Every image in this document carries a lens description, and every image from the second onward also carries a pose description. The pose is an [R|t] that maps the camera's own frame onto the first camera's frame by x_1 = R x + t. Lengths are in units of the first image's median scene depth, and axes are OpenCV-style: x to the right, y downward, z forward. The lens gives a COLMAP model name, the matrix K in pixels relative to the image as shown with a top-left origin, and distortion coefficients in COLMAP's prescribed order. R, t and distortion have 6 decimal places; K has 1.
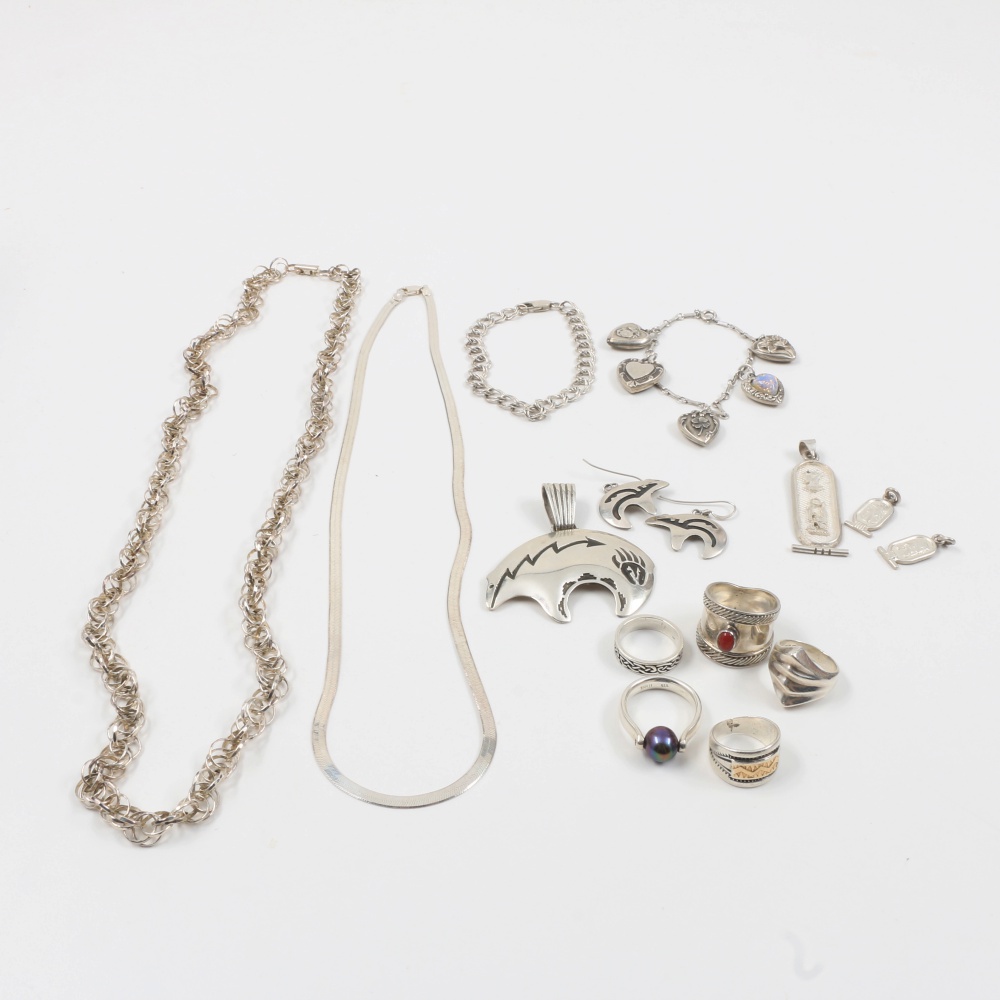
lens RADIAL K [[1205.3, 0, 500.0], [0, 1205.3, 500.0], [0, 0, 1]] dist [-0.154978, 0.024787]
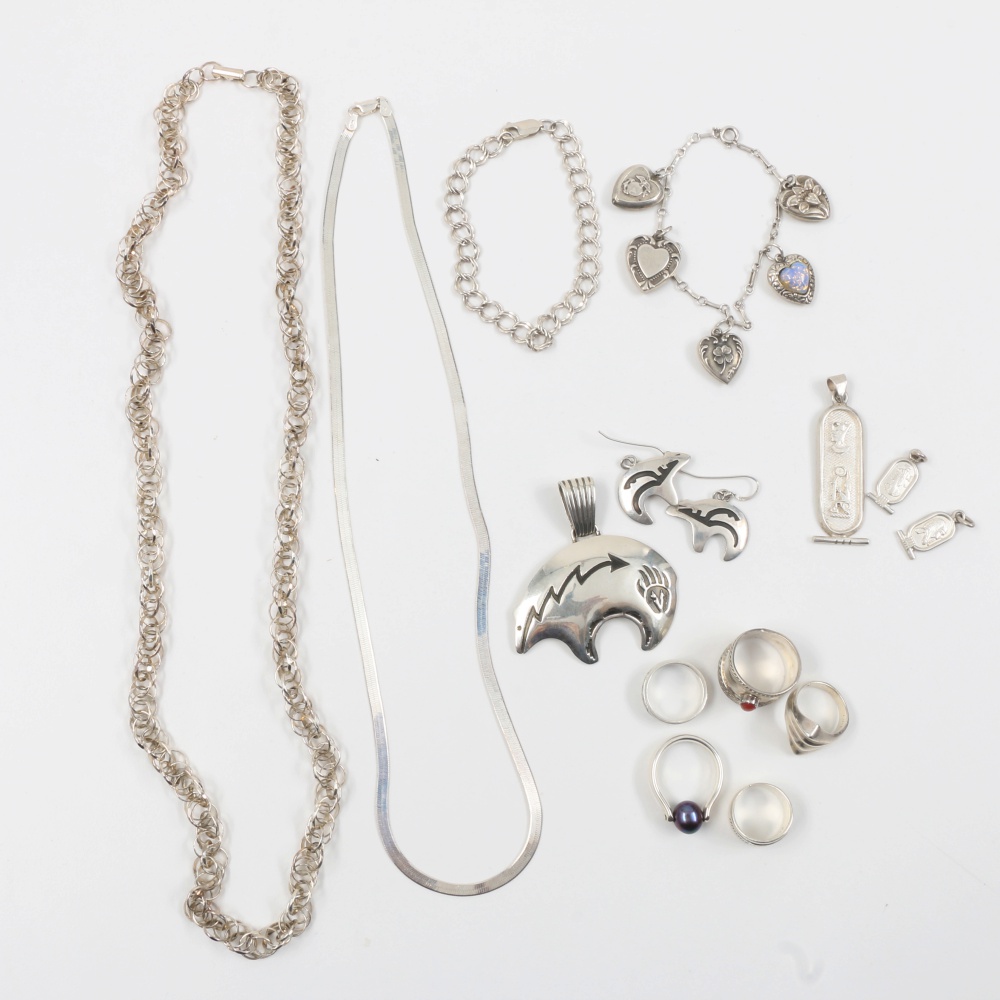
lens RADIAL K [[1205.3, 0, 500.0], [0, 1205.3, 500.0], [0, 0, 1]] dist [-0.154978, 0.024787]
pose [[0.995402, -0.089063, 0.035253, -0.040873], [0.046553, 0.771471, 0.634559, -0.542517], [-0.083712, -0.630000, 0.772070, 0.238628]]
